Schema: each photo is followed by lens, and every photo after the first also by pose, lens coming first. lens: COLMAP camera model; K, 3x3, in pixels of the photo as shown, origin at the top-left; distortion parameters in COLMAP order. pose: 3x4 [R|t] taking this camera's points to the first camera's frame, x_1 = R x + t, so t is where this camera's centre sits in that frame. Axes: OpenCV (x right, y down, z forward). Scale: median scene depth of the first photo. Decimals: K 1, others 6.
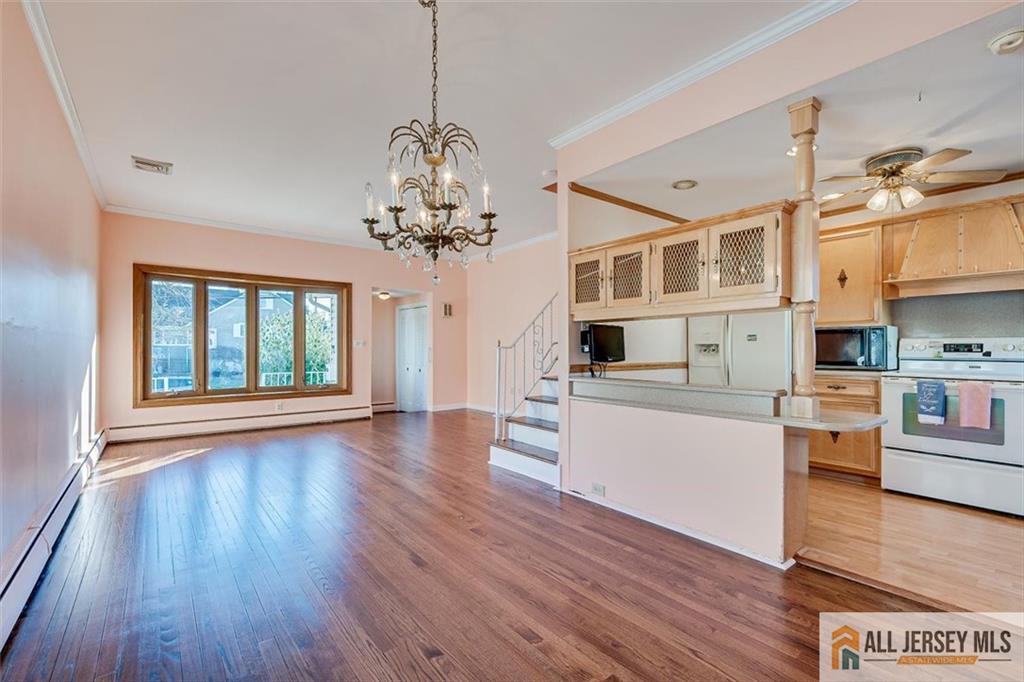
lens RADIAL K [[445.9, 0, 511.6], [0, 445.9, 343.7], [0, 0, 1]] dist [-0.002306, 0.000111]
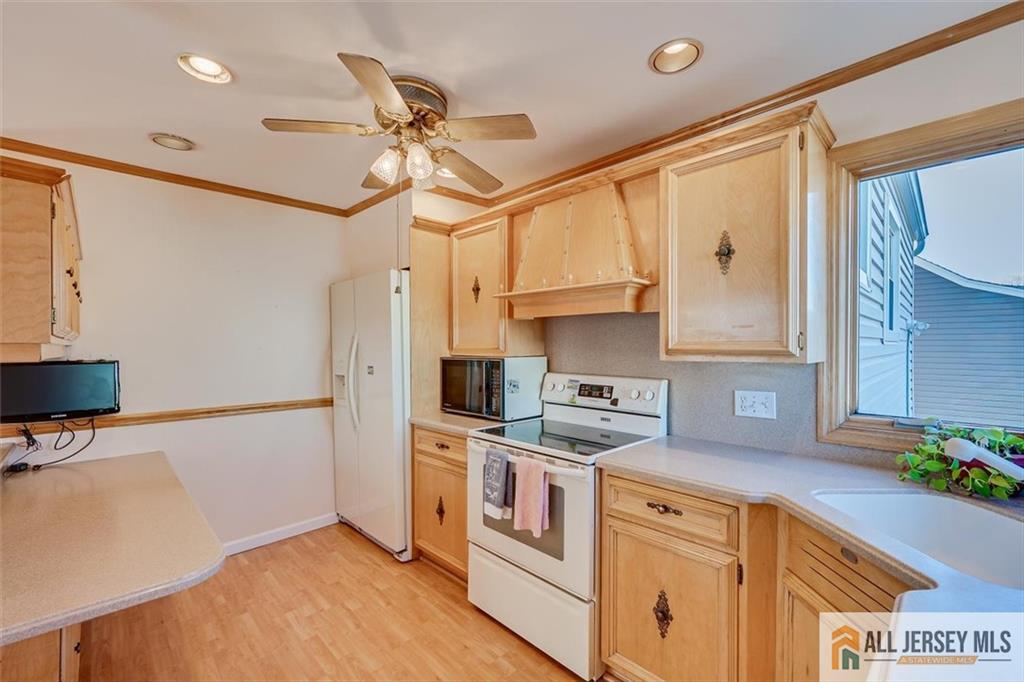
lens RADIAL K [[427.1, 0, 514.0], [0, 427.1, 344.5], [0, 0, 1]] dist [0.000725, -0.000021]
pose [[0.995121, -0.002614, 0.098627, 0.838352], [0.001838, 0.999967, 0.007957, -0.071628], [-0.098645, -0.007737, 0.995093, 0.348038]]
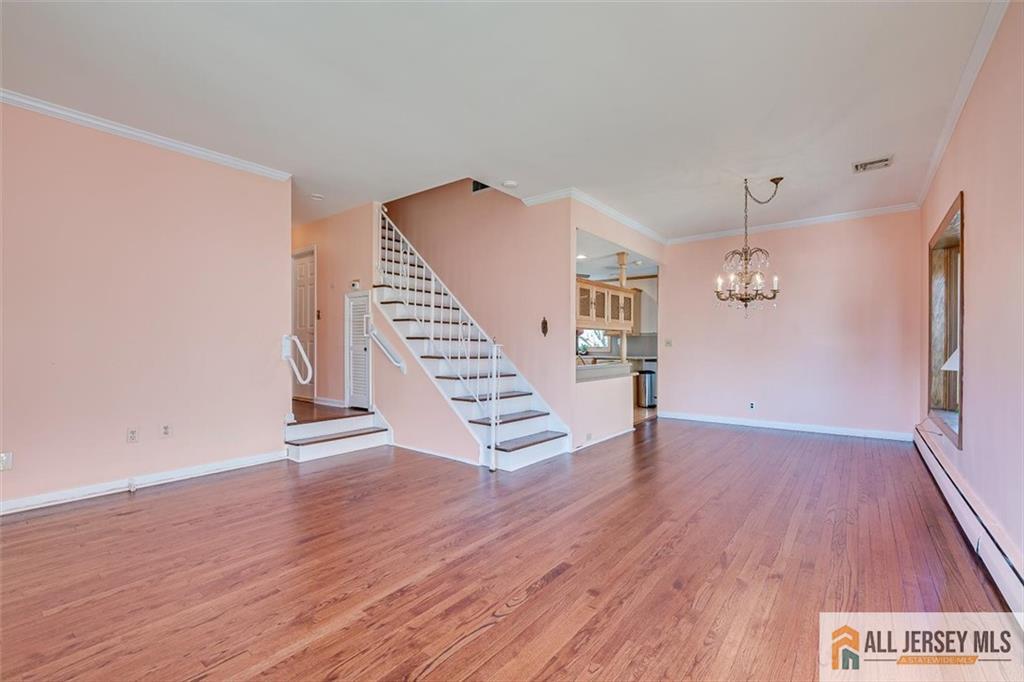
lens RADIAL K [[454.1, 0, 516.9], [0, 454.1, 346.5], [0, 0, 1]] dist [-0.007920, -0.000775]
pose [[-0.235639, -0.004689, 0.971829, -1.236901], [-0.012874, 0.999916, 0.001703, 0.009716], [-0.971755, -0.012110, -0.235679, 1.555539]]
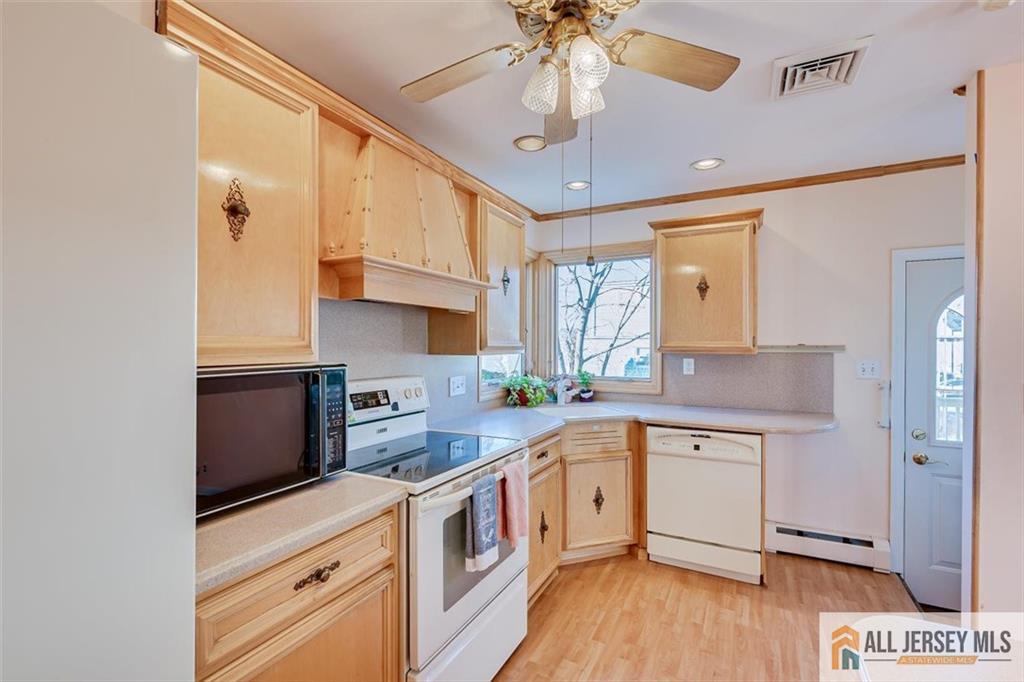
lens RADIAL K [[454.1, 0, 512.3], [0, 454.1, 342.7], [0, 0, 1]] dist [-0.007920, -0.000775]
pose [[-0.396605, 0.000744, 0.917989, 0.425882], [-0.012103, 0.999909, -0.006039, -0.062511], [-0.917910, -0.013505, -0.396559, 1.089499]]
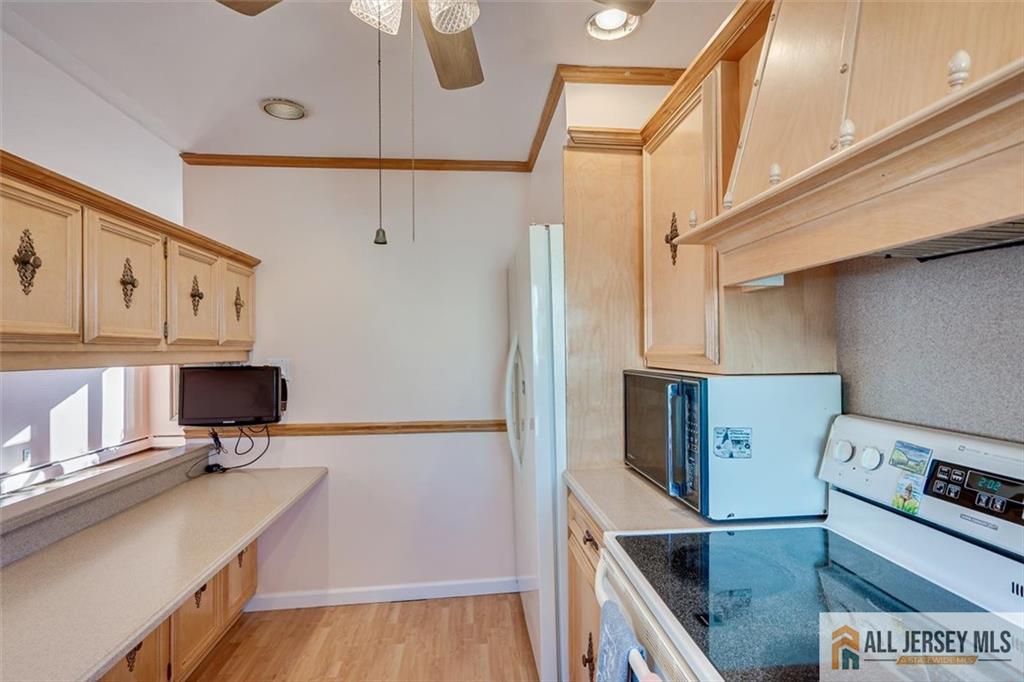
lens RADIAL K [[454.1, 0, 551.4], [0, 454.1, 344.7], [0, 0, 1]] dist [-0.007920, -0.000775]
pose [[0.832930, -0.012455, -0.553239, 0.980427], [0.014998, 0.999888, 0.000070, -0.069126], [0.553176, -0.008356, 0.833023, 0.710666]]
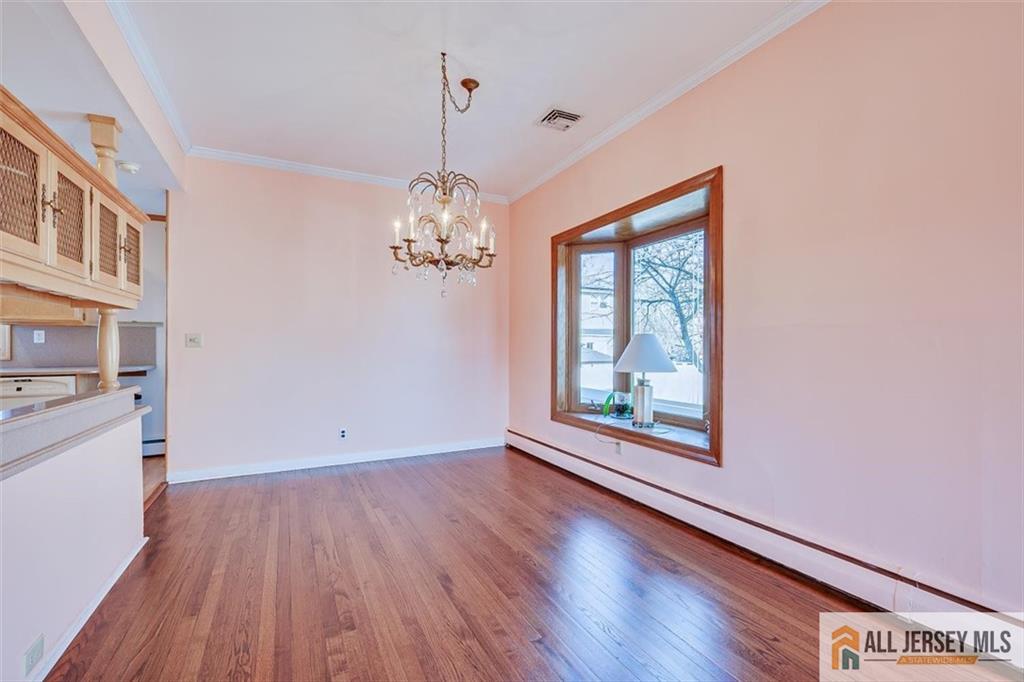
lens RADIAL K [[445.9, 0, 513.7], [0, 445.9, 345.5], [0, 0, 1]] dist [-0.002306, 0.000111]
pose [[-0.979318, -0.003485, 0.202299, -0.365474], [-0.006075, 0.999907, -0.012182, 0.009943], [-0.202238, -0.013159, -0.979248, 1.295399]]
